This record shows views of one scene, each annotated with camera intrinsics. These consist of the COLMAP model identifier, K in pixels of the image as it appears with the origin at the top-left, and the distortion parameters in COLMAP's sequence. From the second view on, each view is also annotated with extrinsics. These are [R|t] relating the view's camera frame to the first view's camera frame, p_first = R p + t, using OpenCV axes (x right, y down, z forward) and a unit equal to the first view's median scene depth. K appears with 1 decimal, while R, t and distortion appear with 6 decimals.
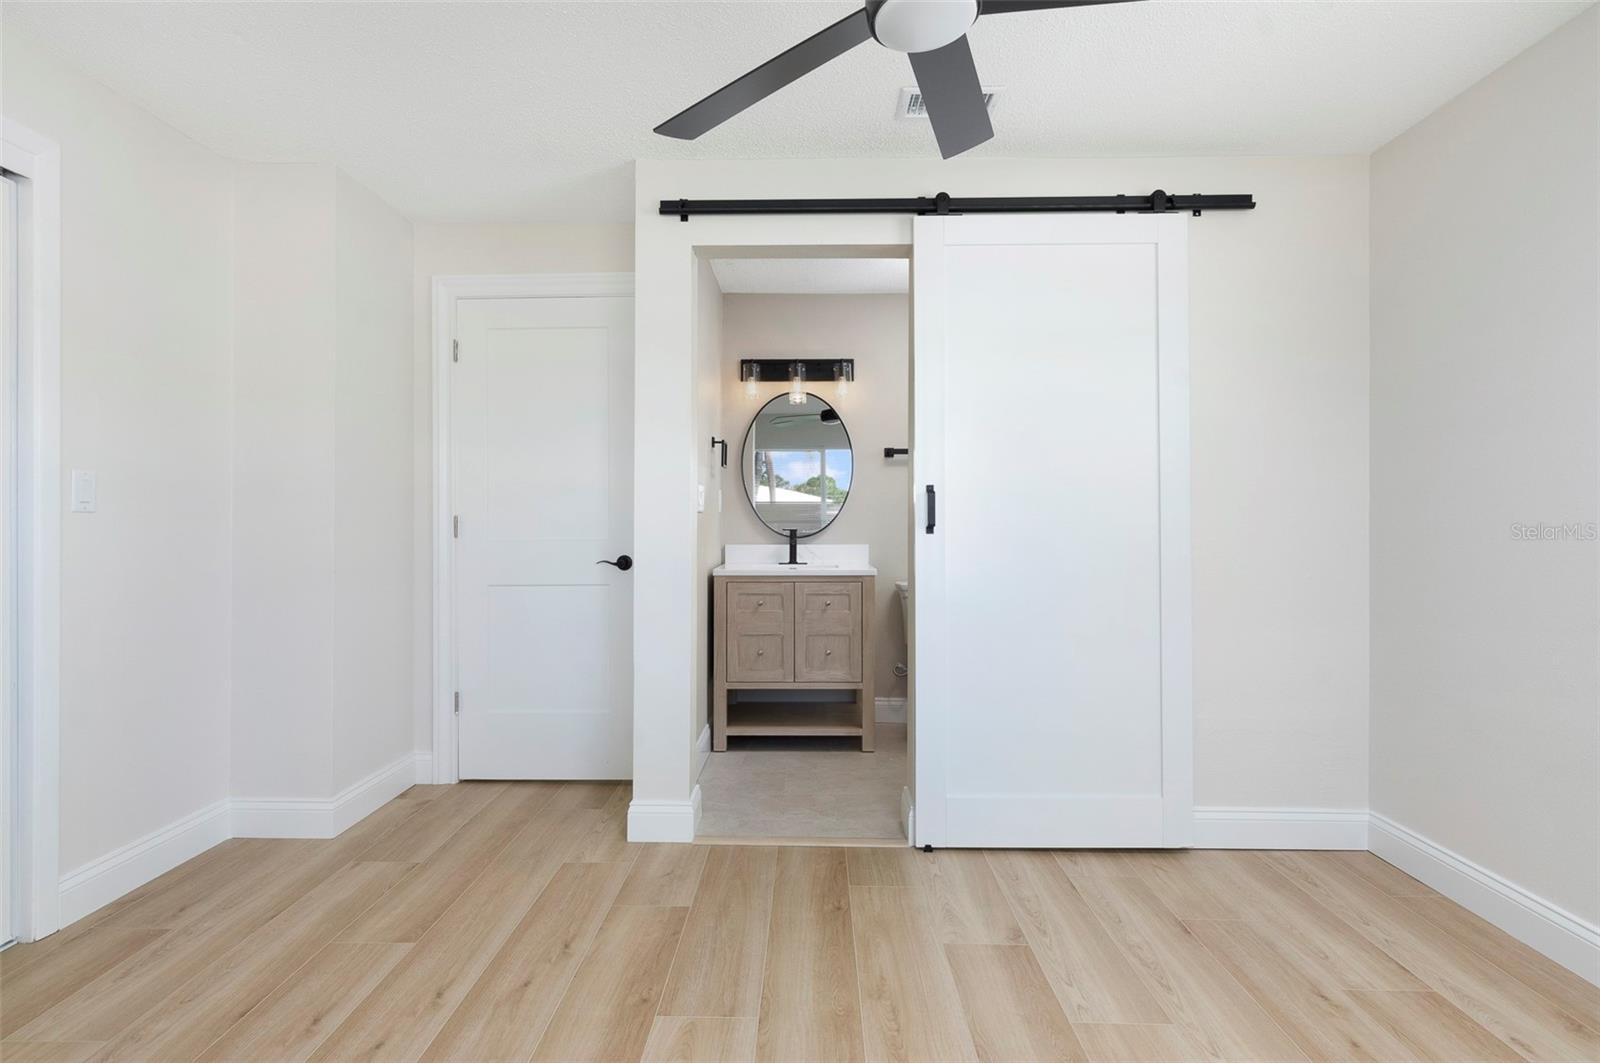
lens RADIAL K [[830.5, 0, 802.7], [0, 830.5, 530.0], [0, 0, 1]] dist [-0.000933, -0.000089]
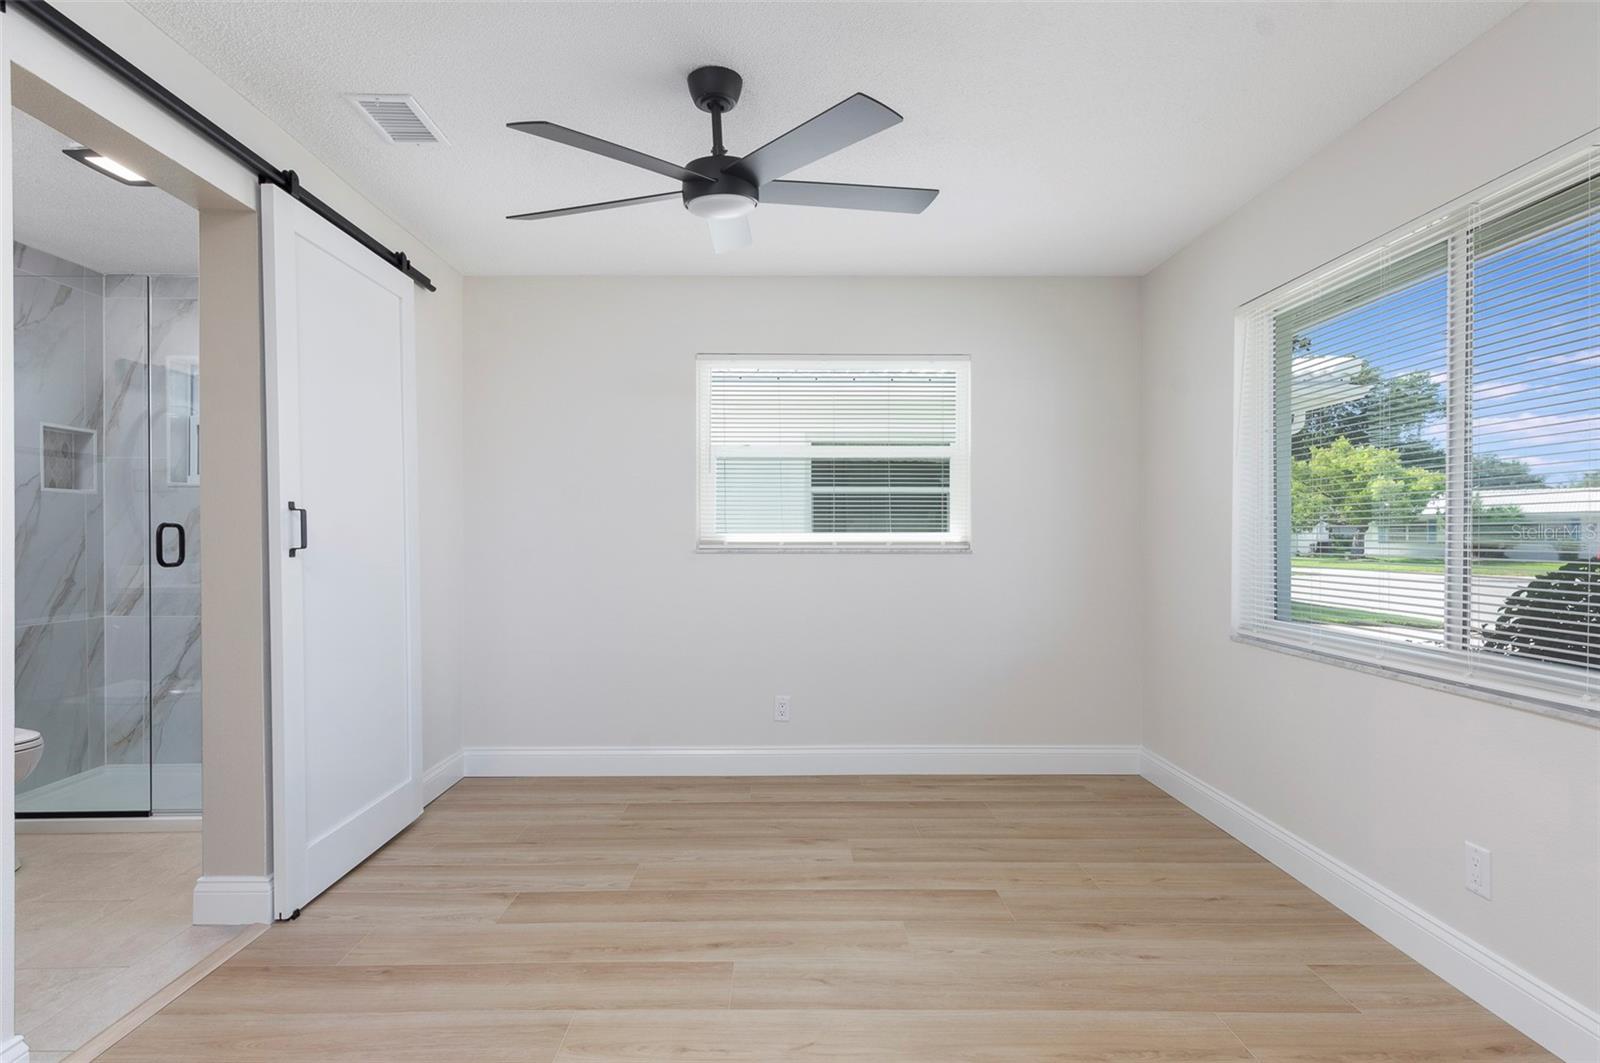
lens RADIAL K [[830.5, 0, 802.7], [0, 830.5, 530.0], [0, 0, 1]] dist [-0.000933, -0.000089]
pose [[-0.033569, 0.007805, 0.999406, -0.887592], [0.008678, 0.999934, -0.007517, -0.013953], [-0.999399, 0.008420, -0.033635, 0.580576]]
